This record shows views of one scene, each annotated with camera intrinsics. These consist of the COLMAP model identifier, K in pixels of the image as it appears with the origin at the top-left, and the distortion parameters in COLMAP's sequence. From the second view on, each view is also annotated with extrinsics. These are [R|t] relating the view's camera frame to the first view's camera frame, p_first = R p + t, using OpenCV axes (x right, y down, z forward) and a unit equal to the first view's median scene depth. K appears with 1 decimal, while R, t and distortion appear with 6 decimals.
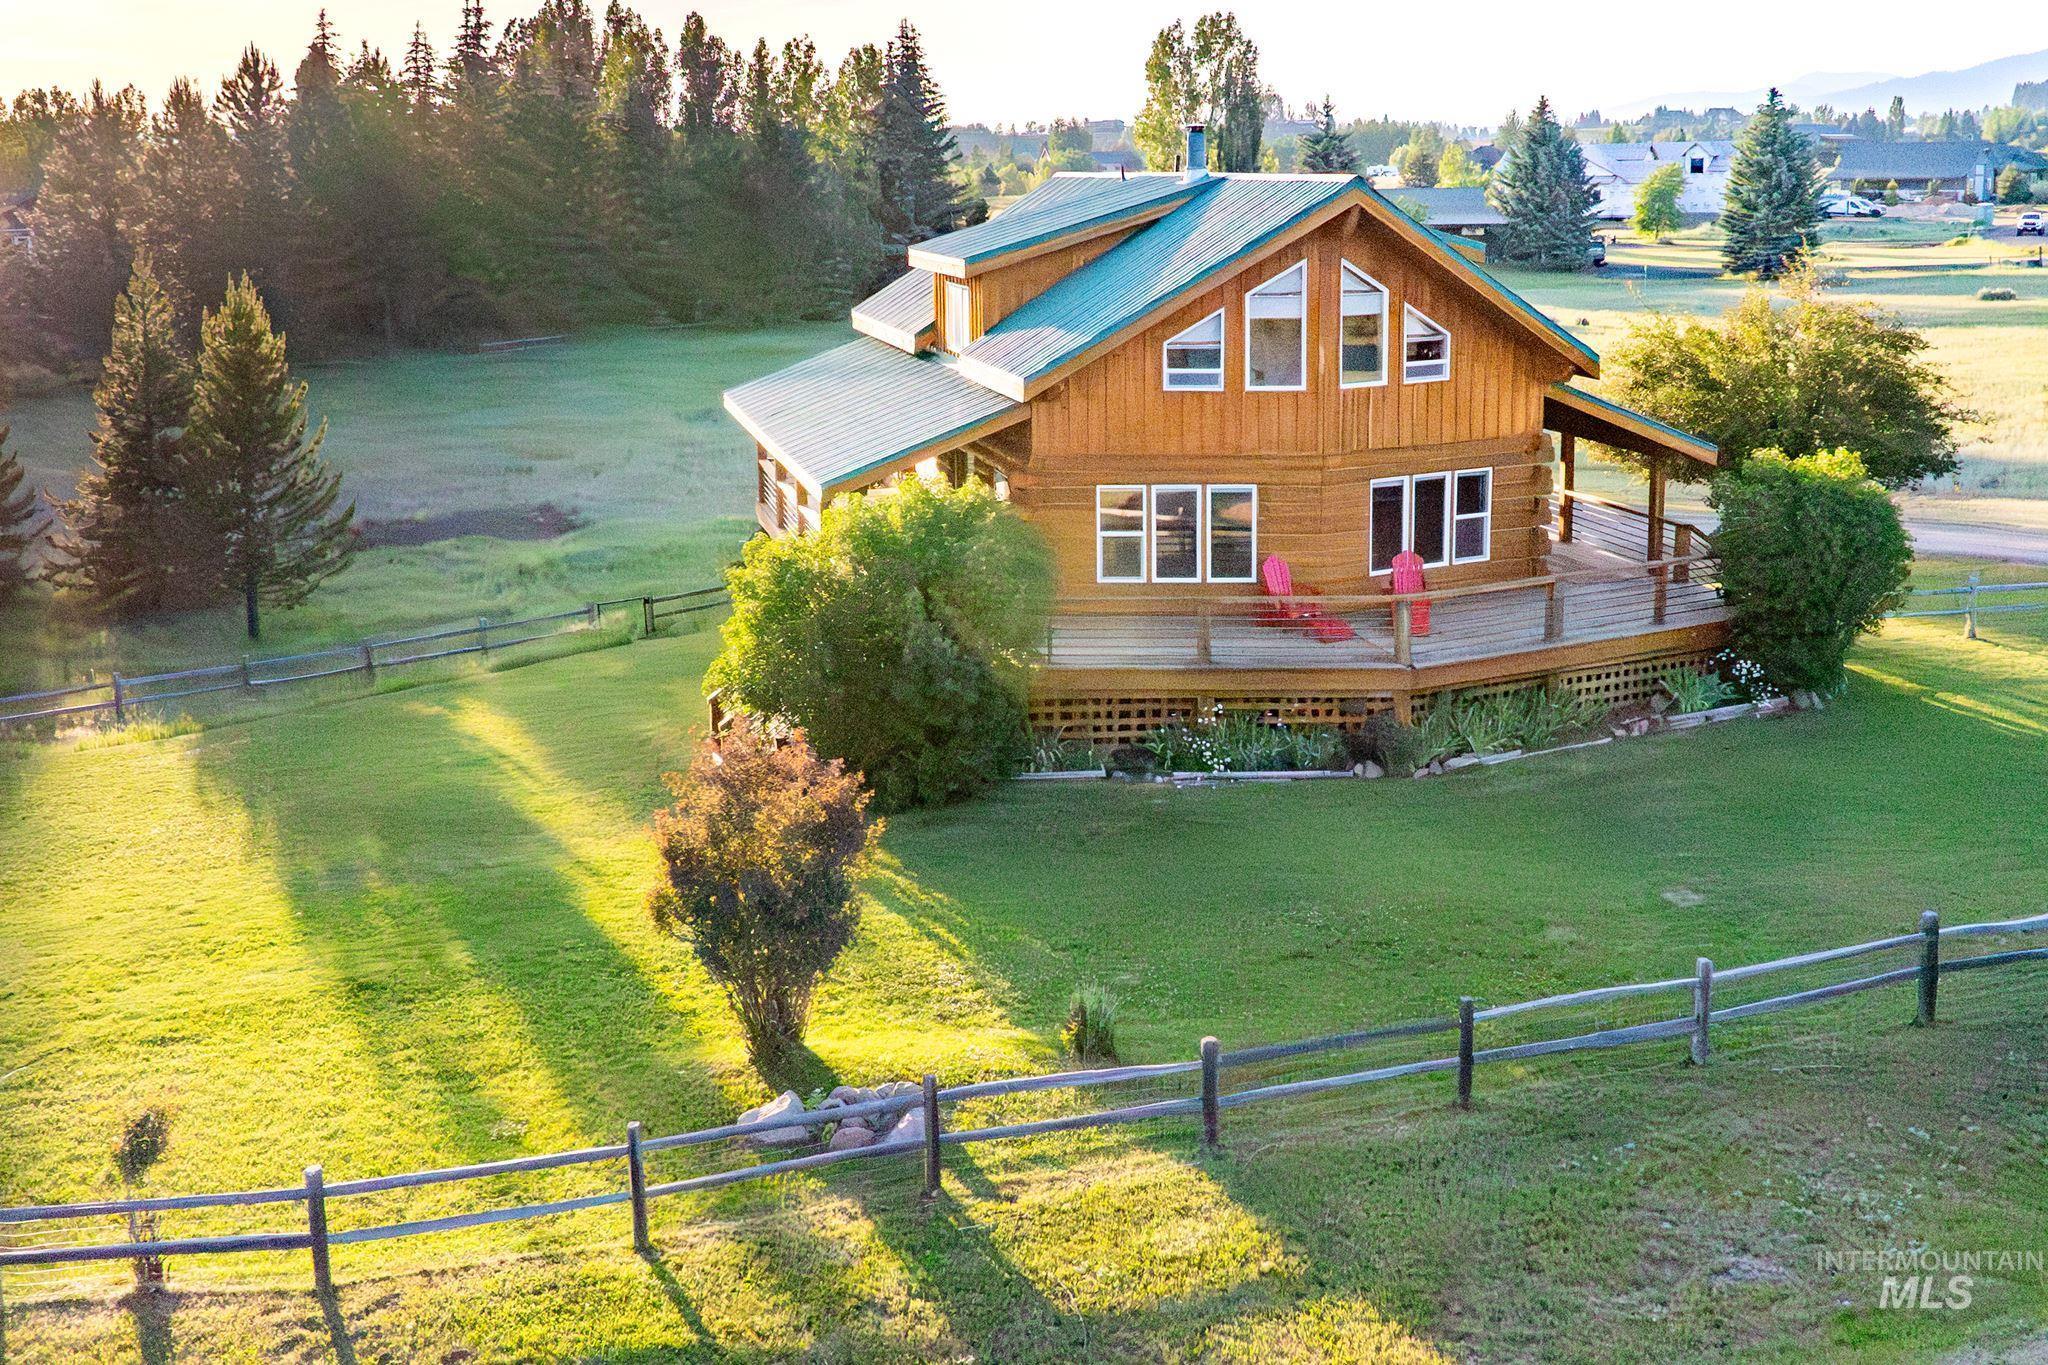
lens RADIAL K [[2347.0, 0, 908.7], [0, 2347.0, 674.5], [0, 0, 1]] dist [-0.014162, -0.015138]
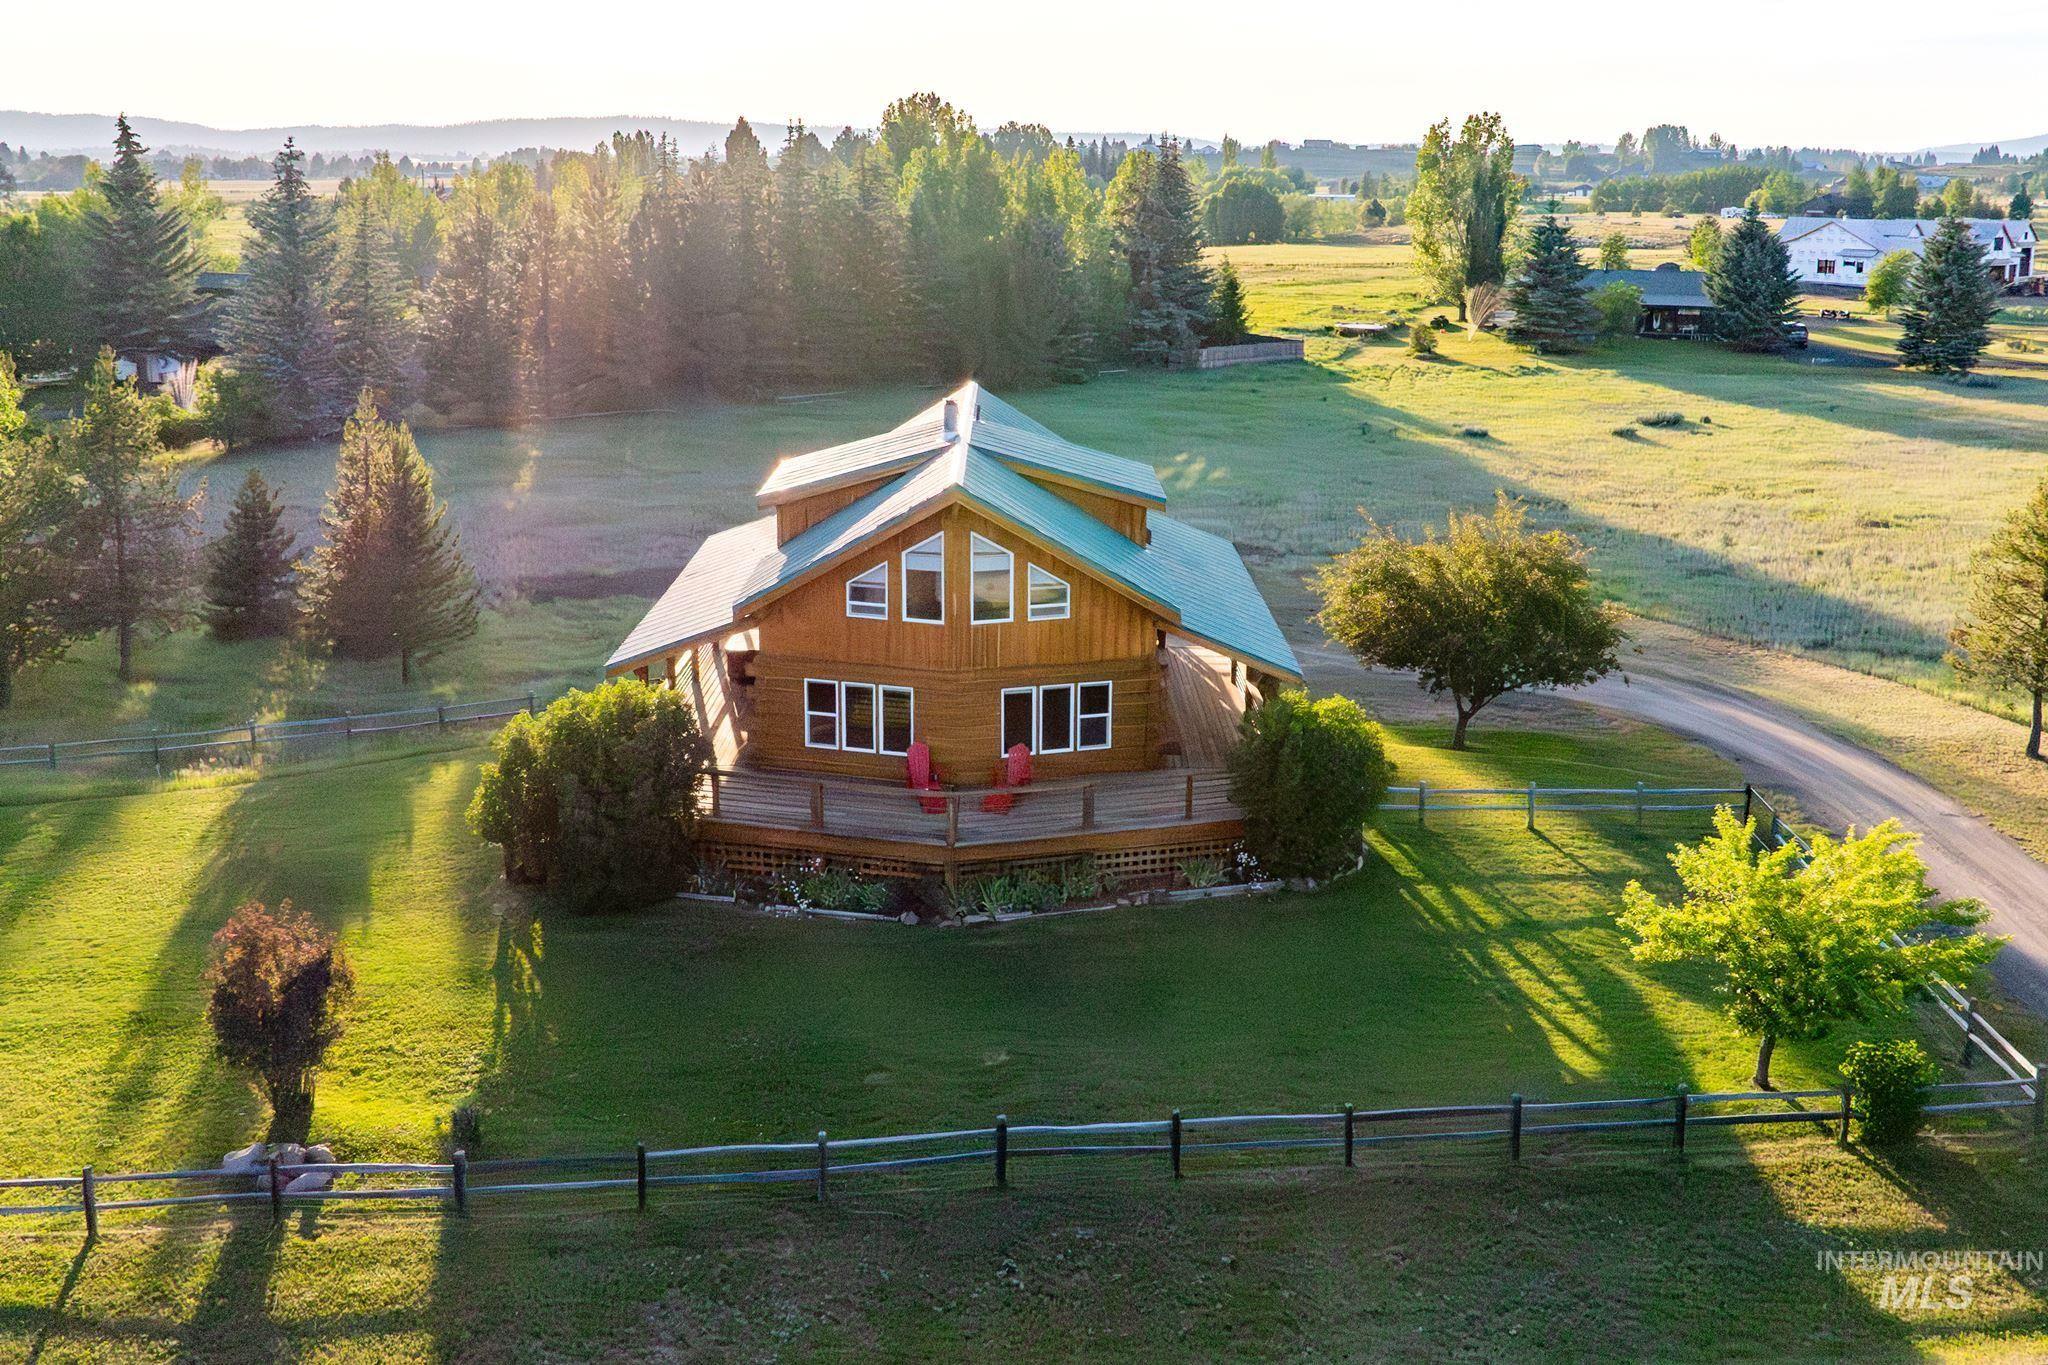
lens RADIAL K [[1944.8, 0, 853.3], [0, 1944.8, 685.7], [0, 0, 1]] dist [-0.024429, -0.033722]
pose [[0.976625, 0.076441, -0.200899, 0.373047], [-0.069600, 0.996736, 0.040912, -0.137361], [0.203371, -0.025973, 0.978757, -0.131331]]
